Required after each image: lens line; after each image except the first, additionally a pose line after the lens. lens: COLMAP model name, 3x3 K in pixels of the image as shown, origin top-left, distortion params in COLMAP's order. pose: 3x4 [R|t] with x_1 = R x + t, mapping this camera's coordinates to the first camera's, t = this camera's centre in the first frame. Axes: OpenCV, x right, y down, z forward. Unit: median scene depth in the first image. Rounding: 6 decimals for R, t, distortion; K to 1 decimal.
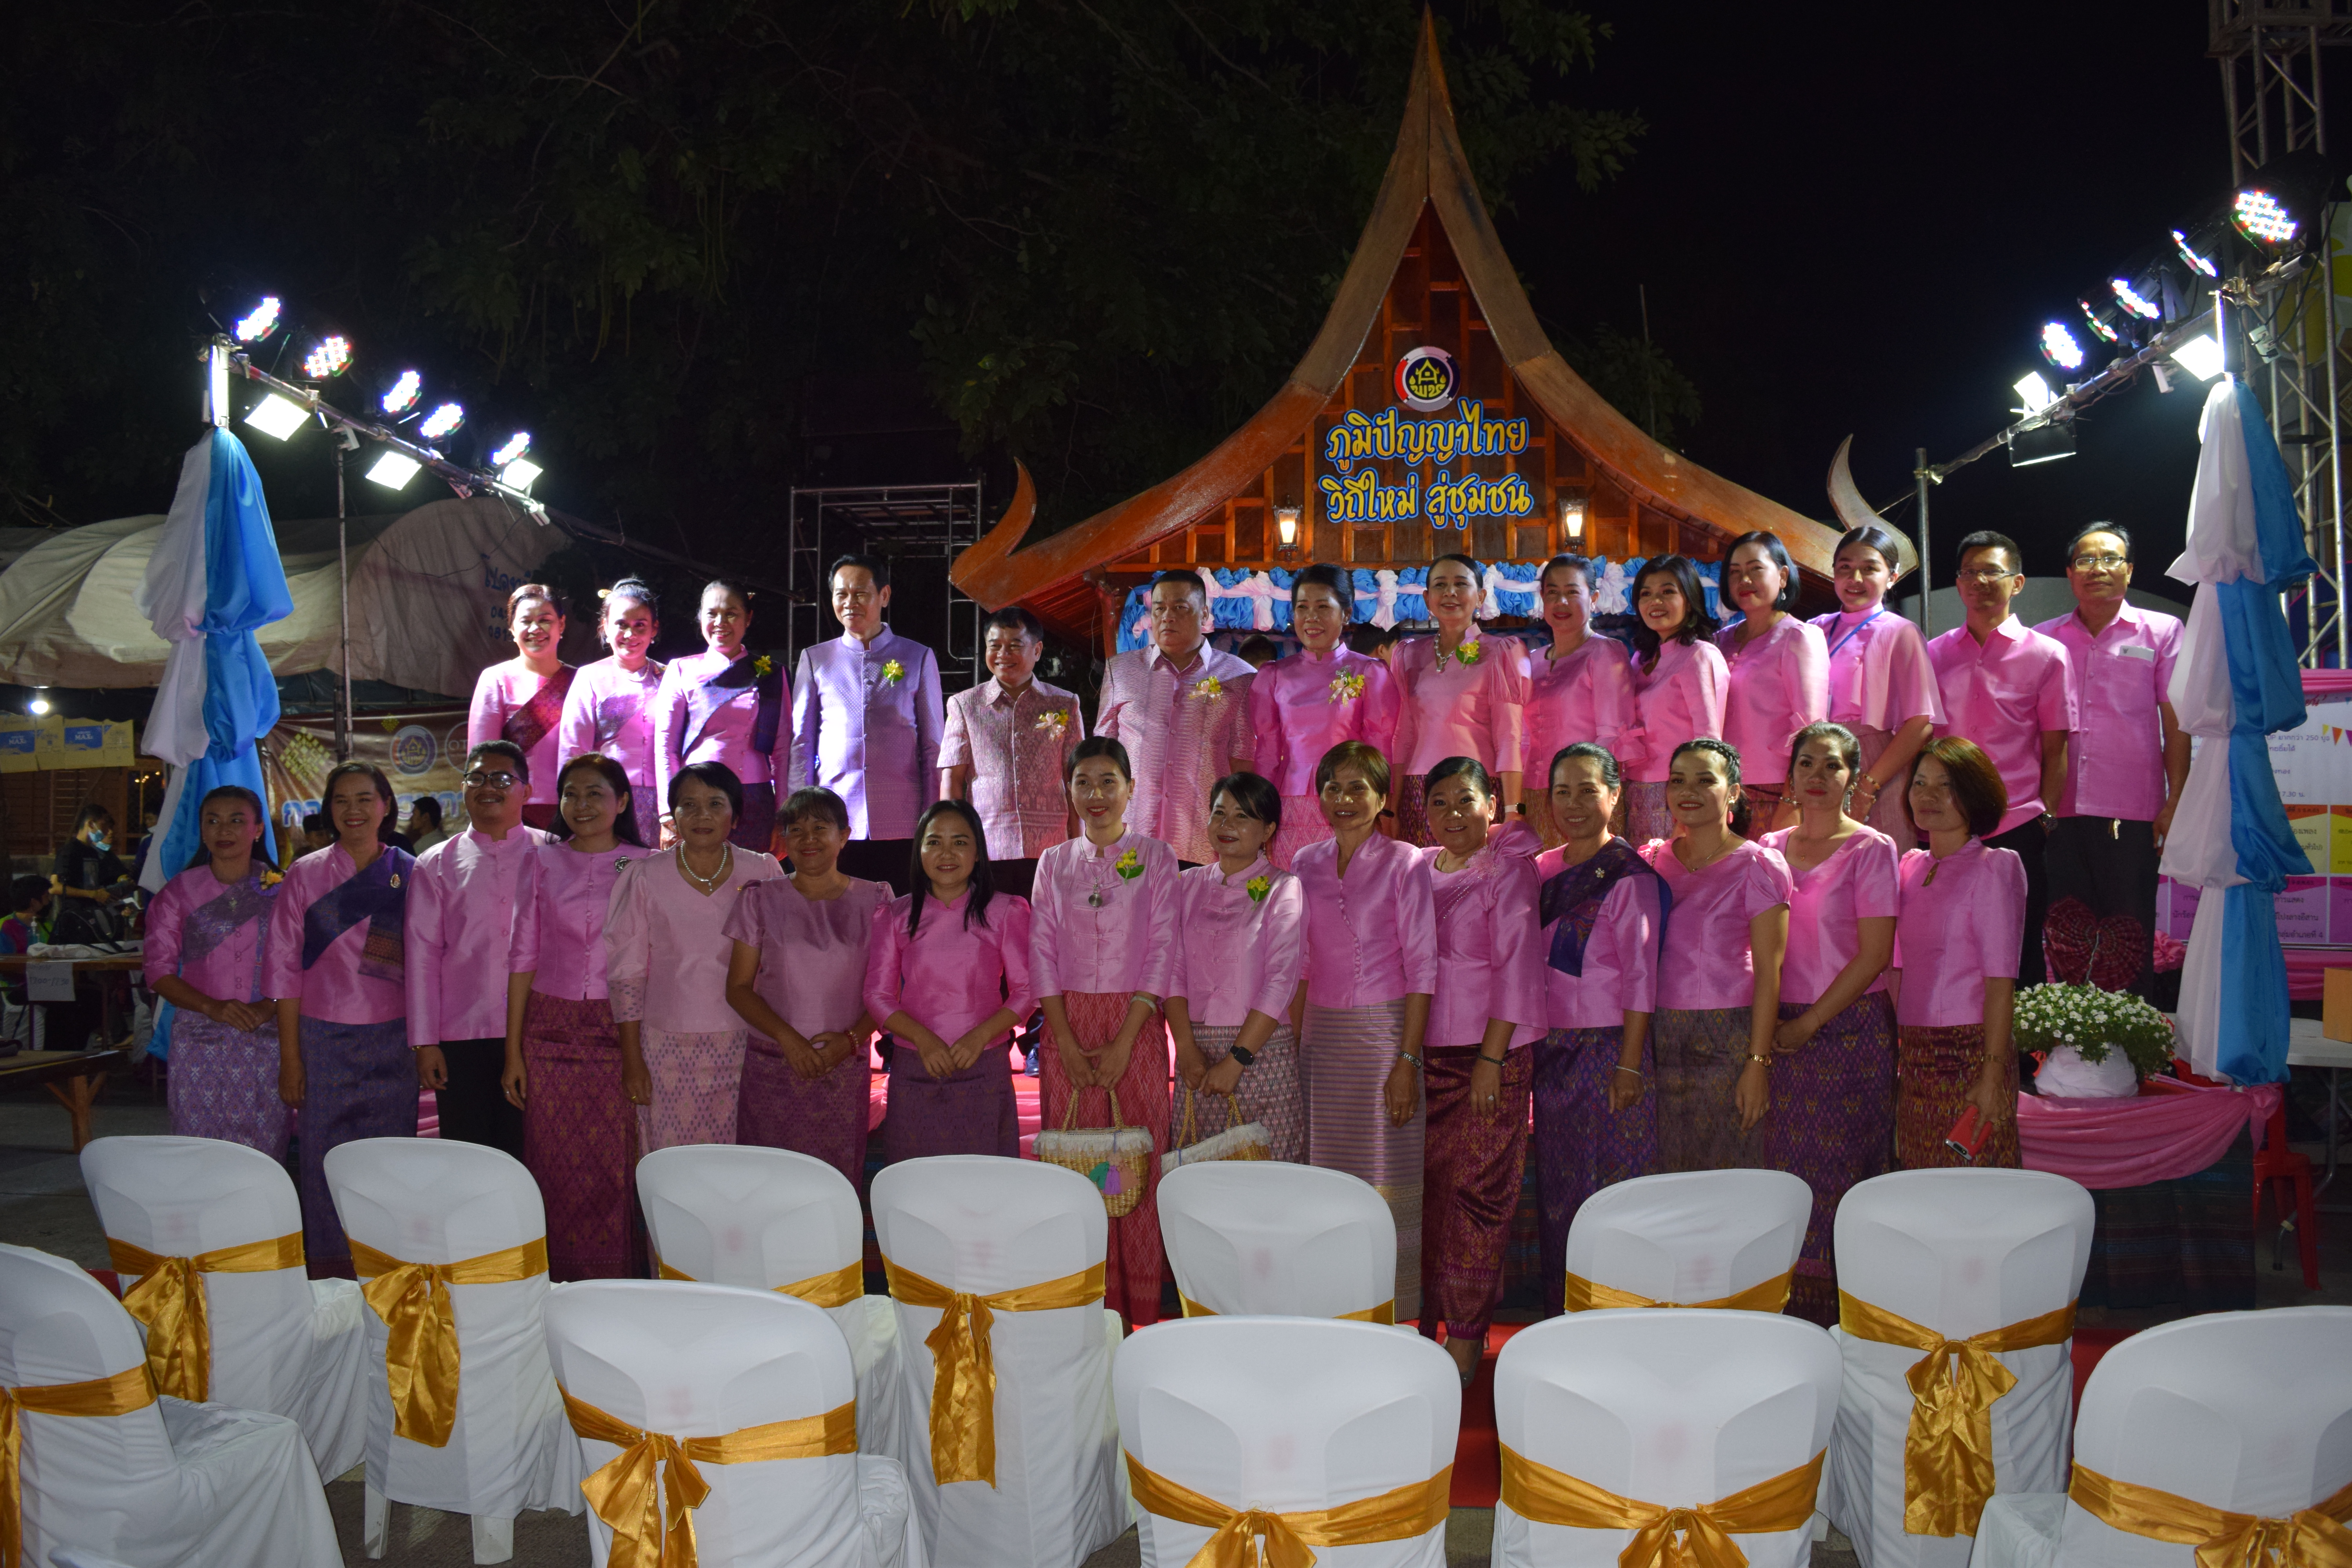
lens RADIAL K [[1860.0, 0, 1176.0], [0, 1860.0, 784.0], [0, 0, 1]] dist [-0.096135, 0.023088]
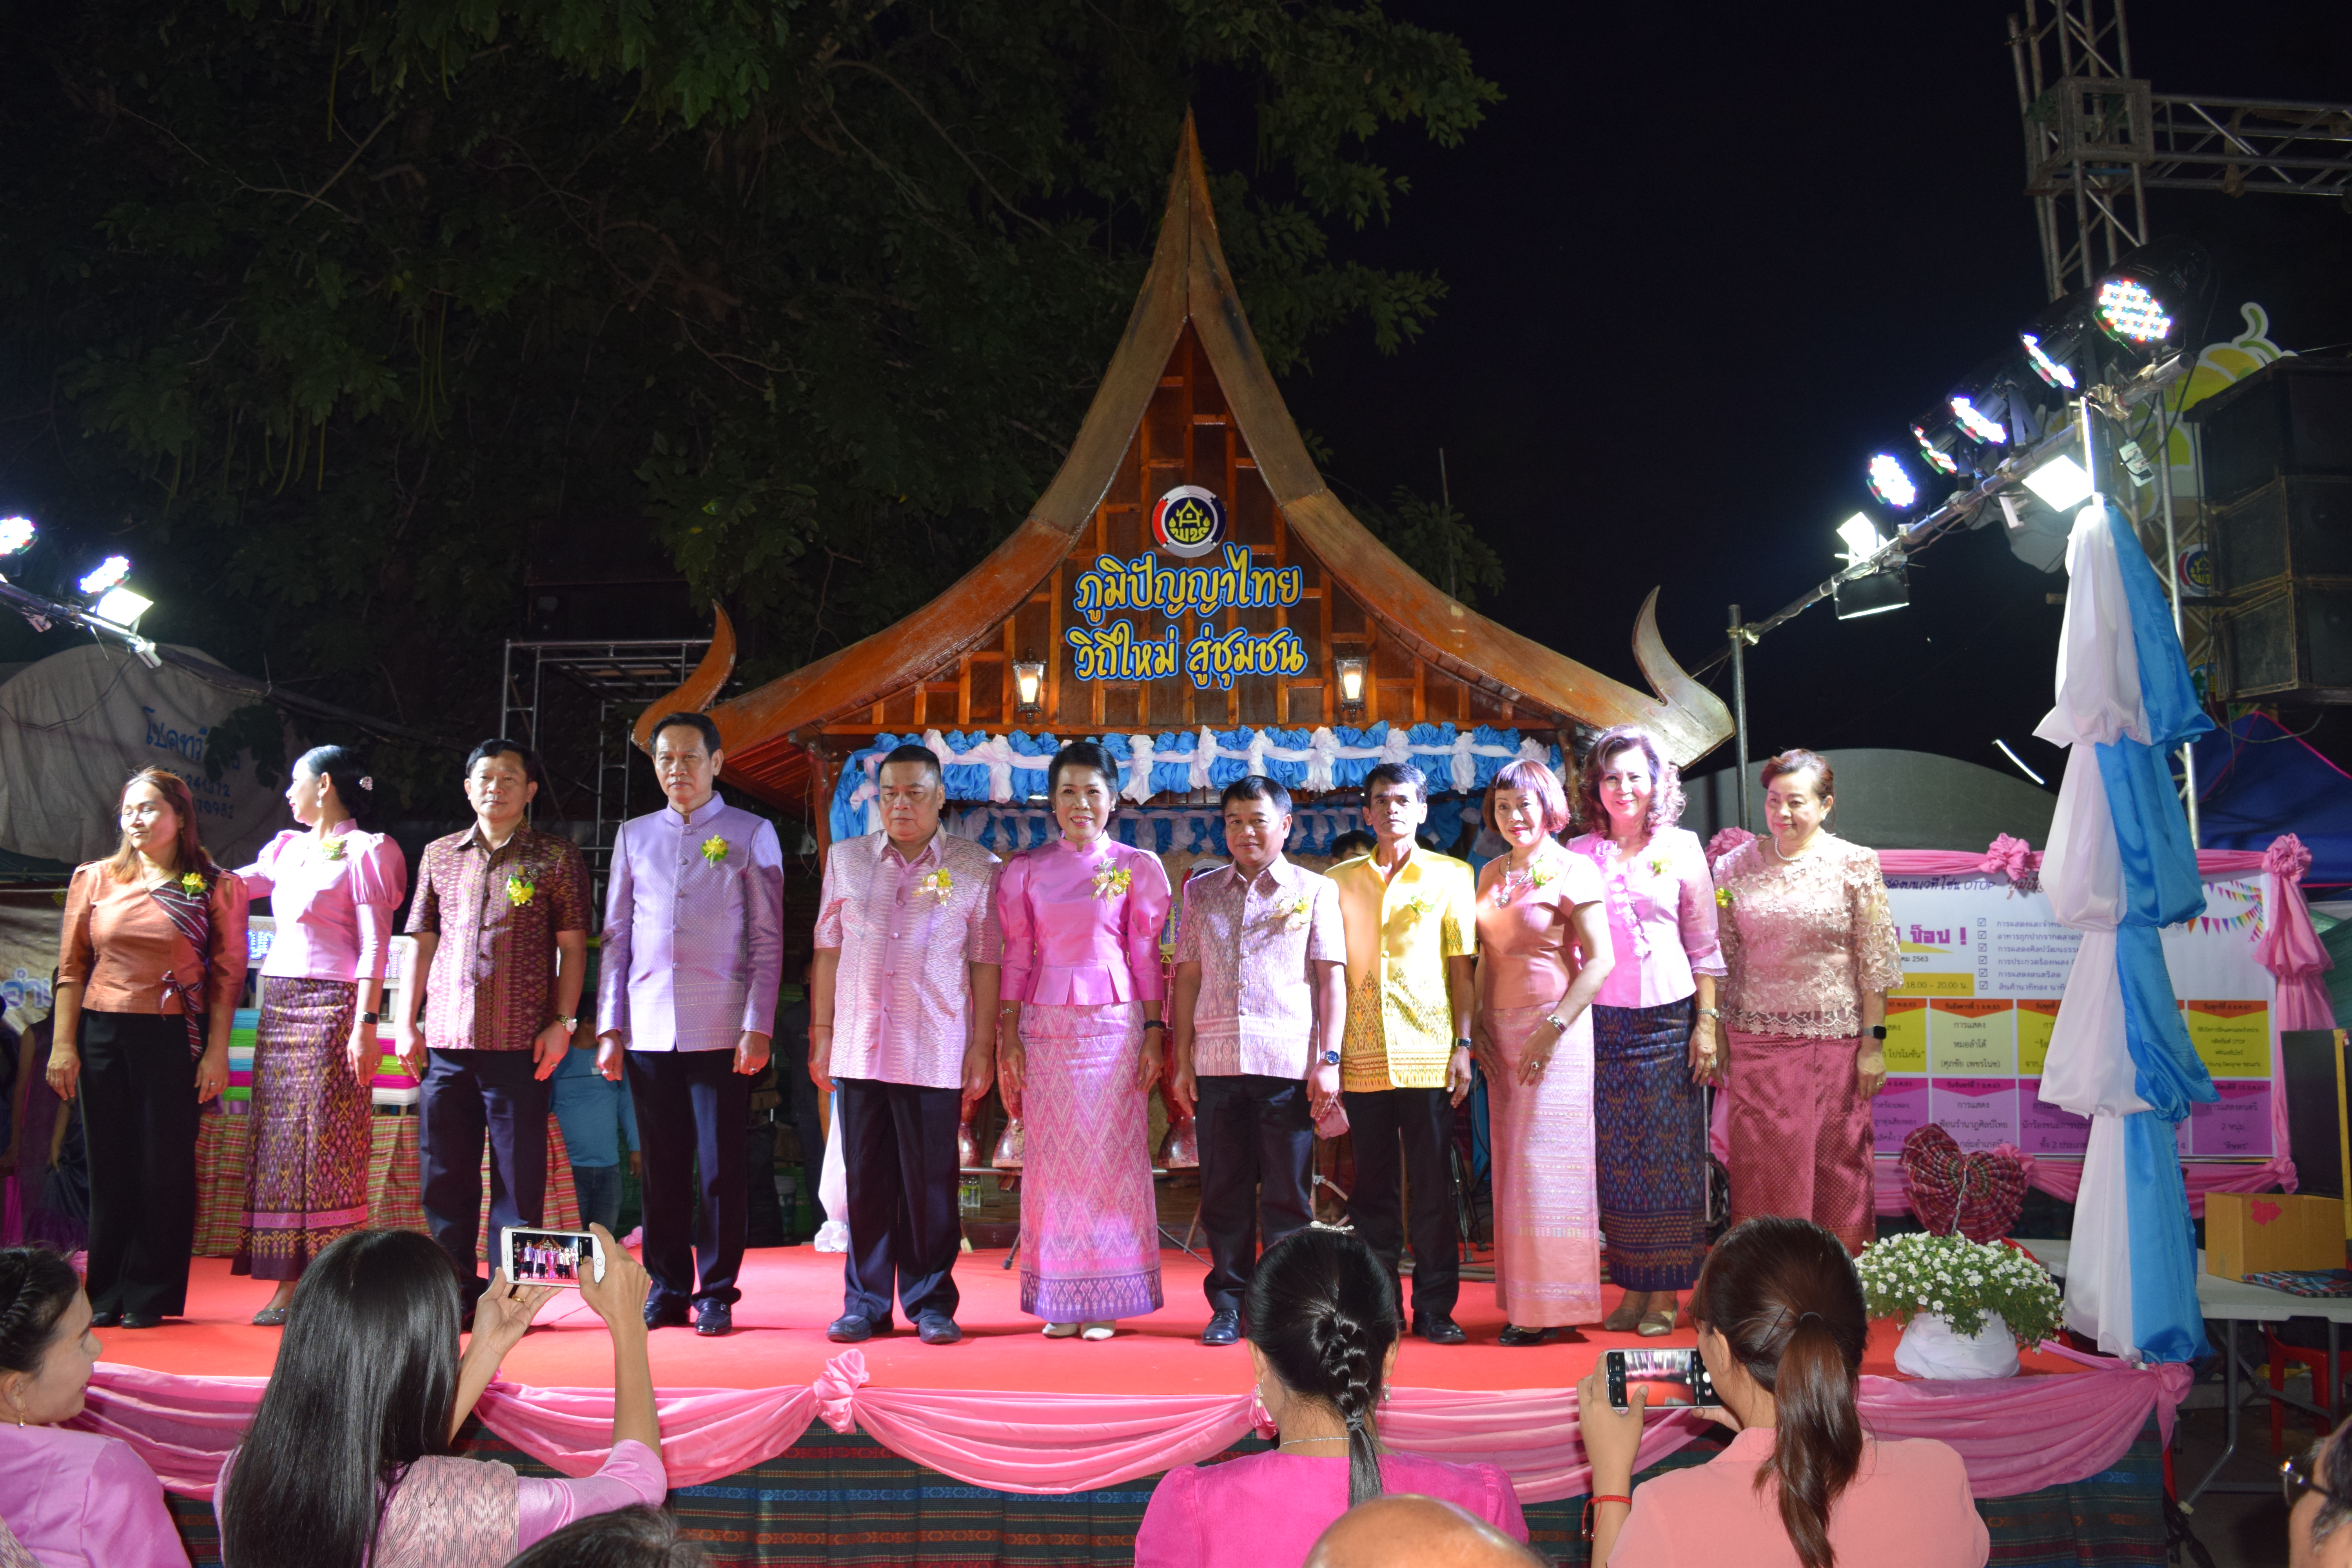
lens RADIAL K [[1846.4, 0, 1176.0], [0, 1846.4, 784.0], [0, 0, 1]] dist [-0.089108, 0.014121]
pose [[0.995704, 0.010747, 0.091971, 0.051418], [-0.001790, 0.995290, -0.096923, -0.007639], [-0.092579, 0.096342, 0.991033, 0.138979]]
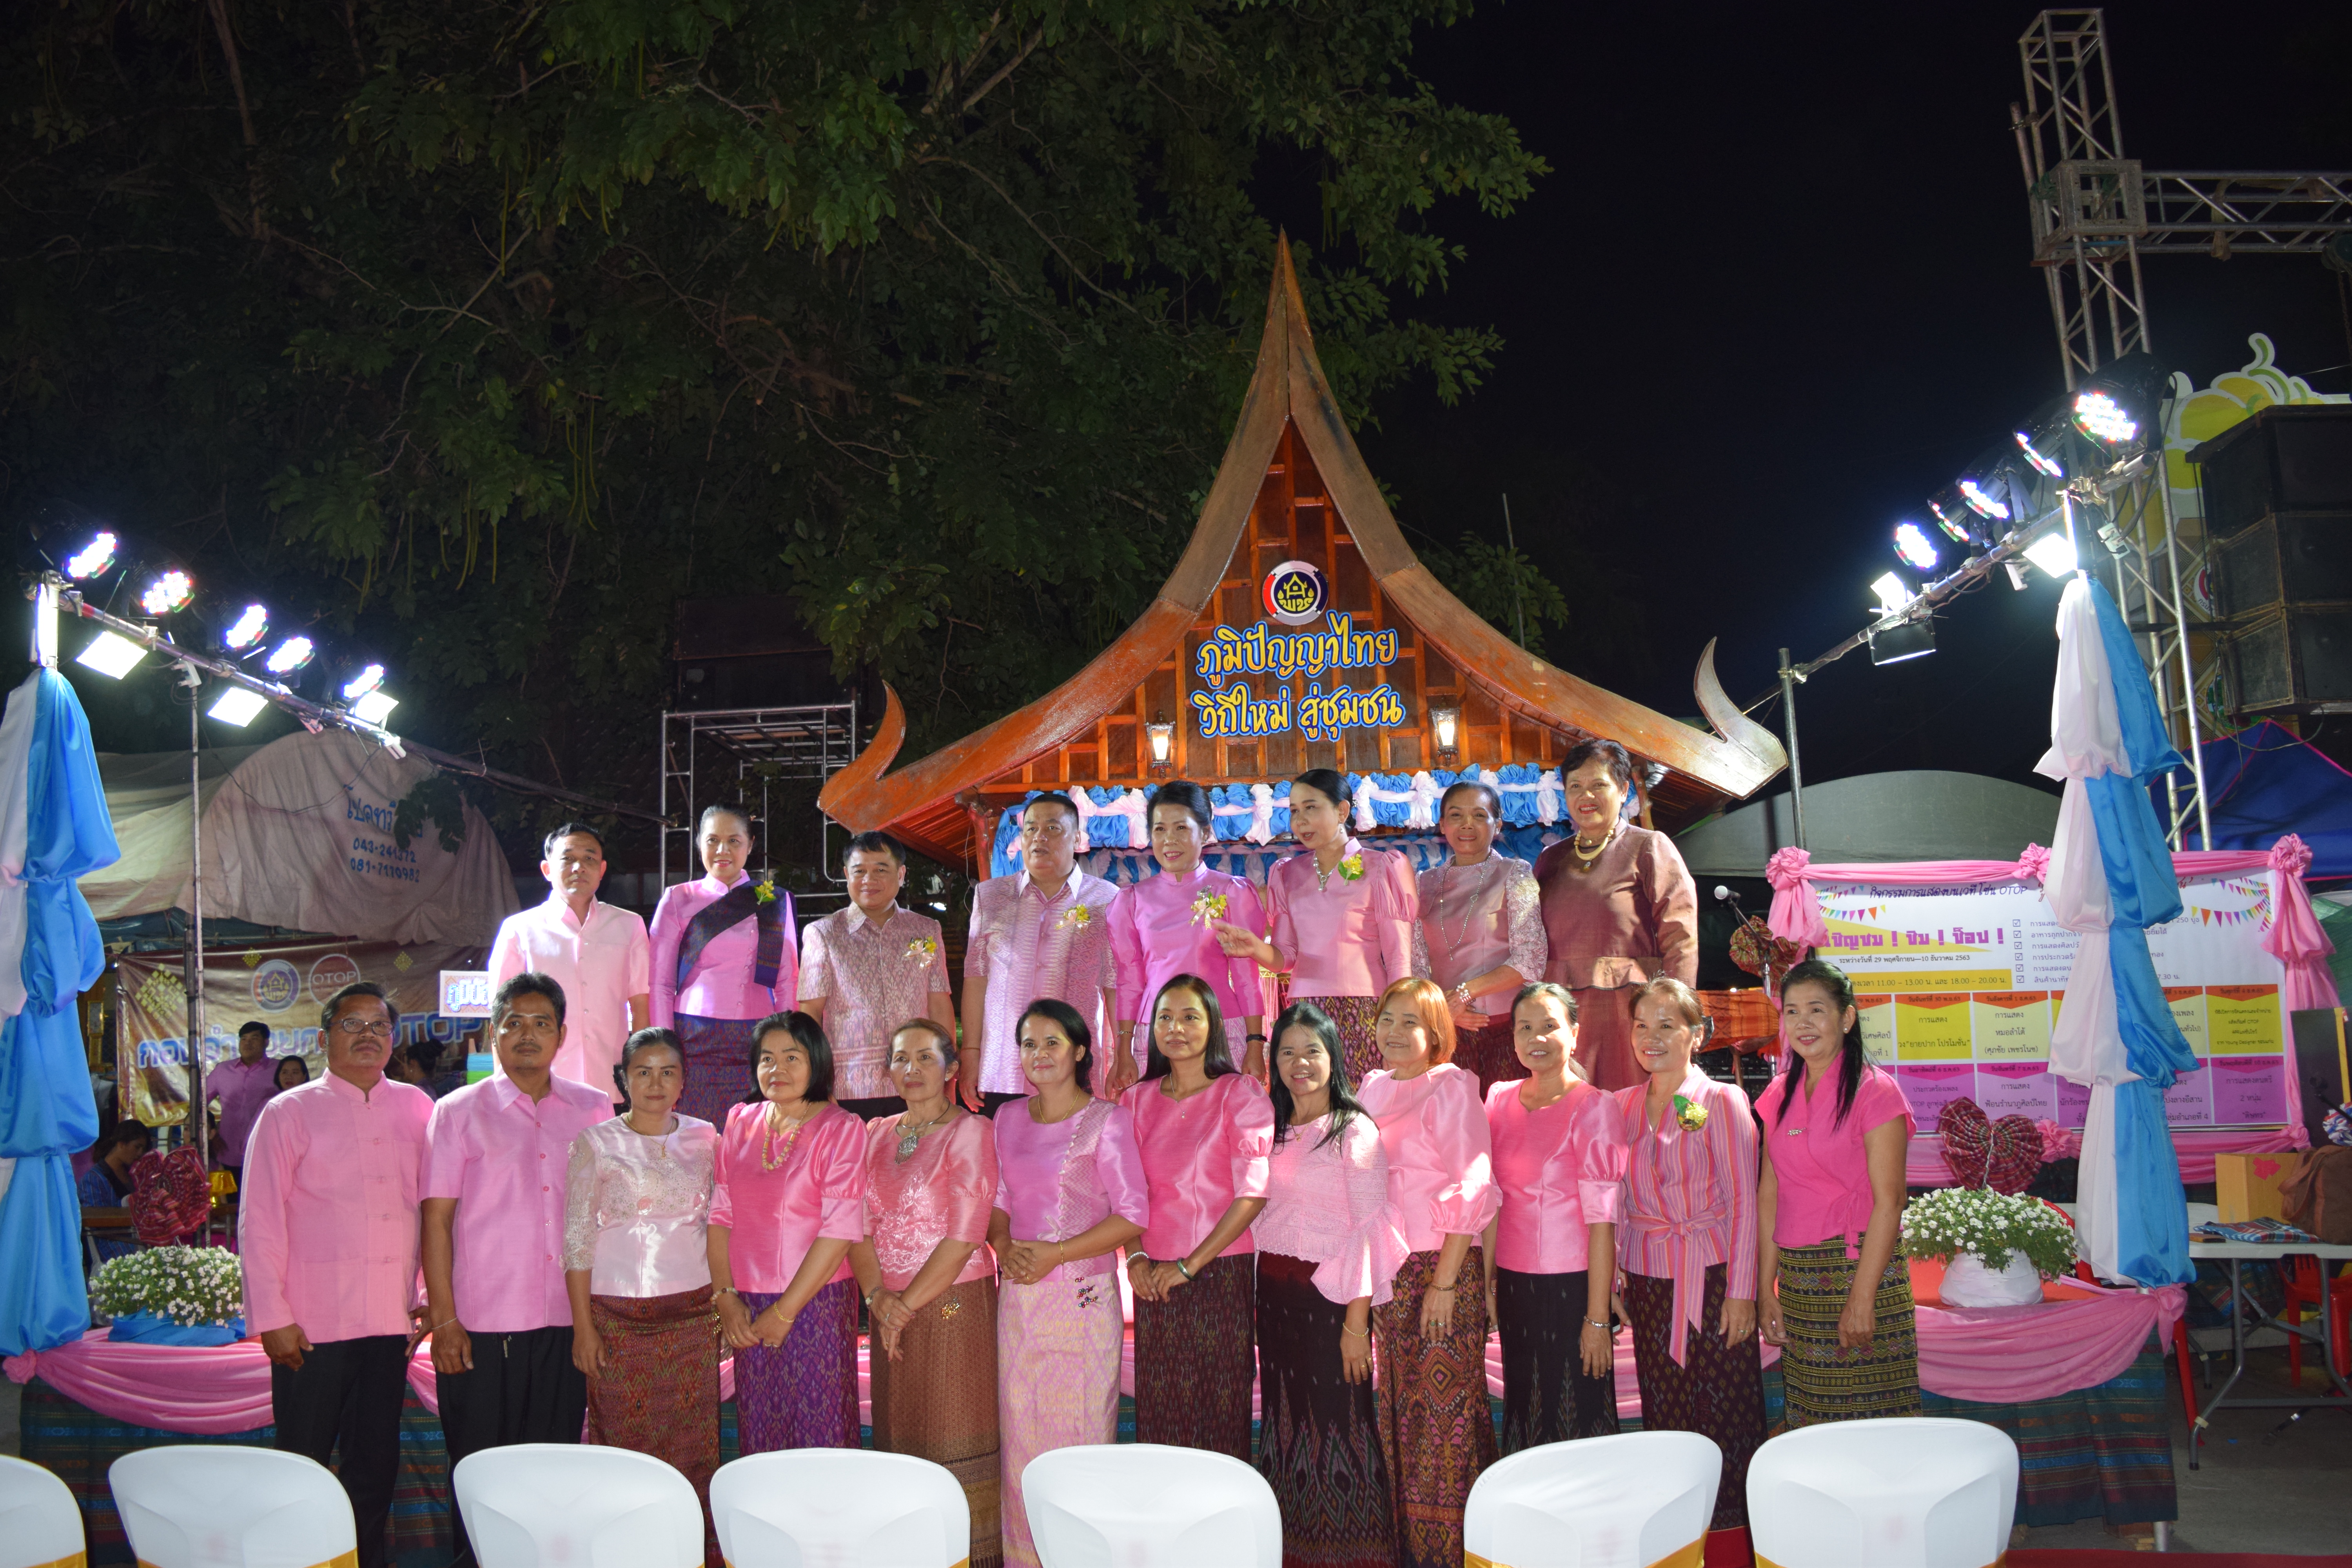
lens RADIAL K [[1842.2, 0, 1176.0], [0, 1842.2, 784.0], [0, 0, 1]] dist [-0.096731, 0.023265]
pose [[0.997854, -0.025255, 0.060416, 0.008548], [0.031725, 0.993575, -0.108639, -0.009925], [-0.057284, 0.110323, 0.992244, 0.024401]]
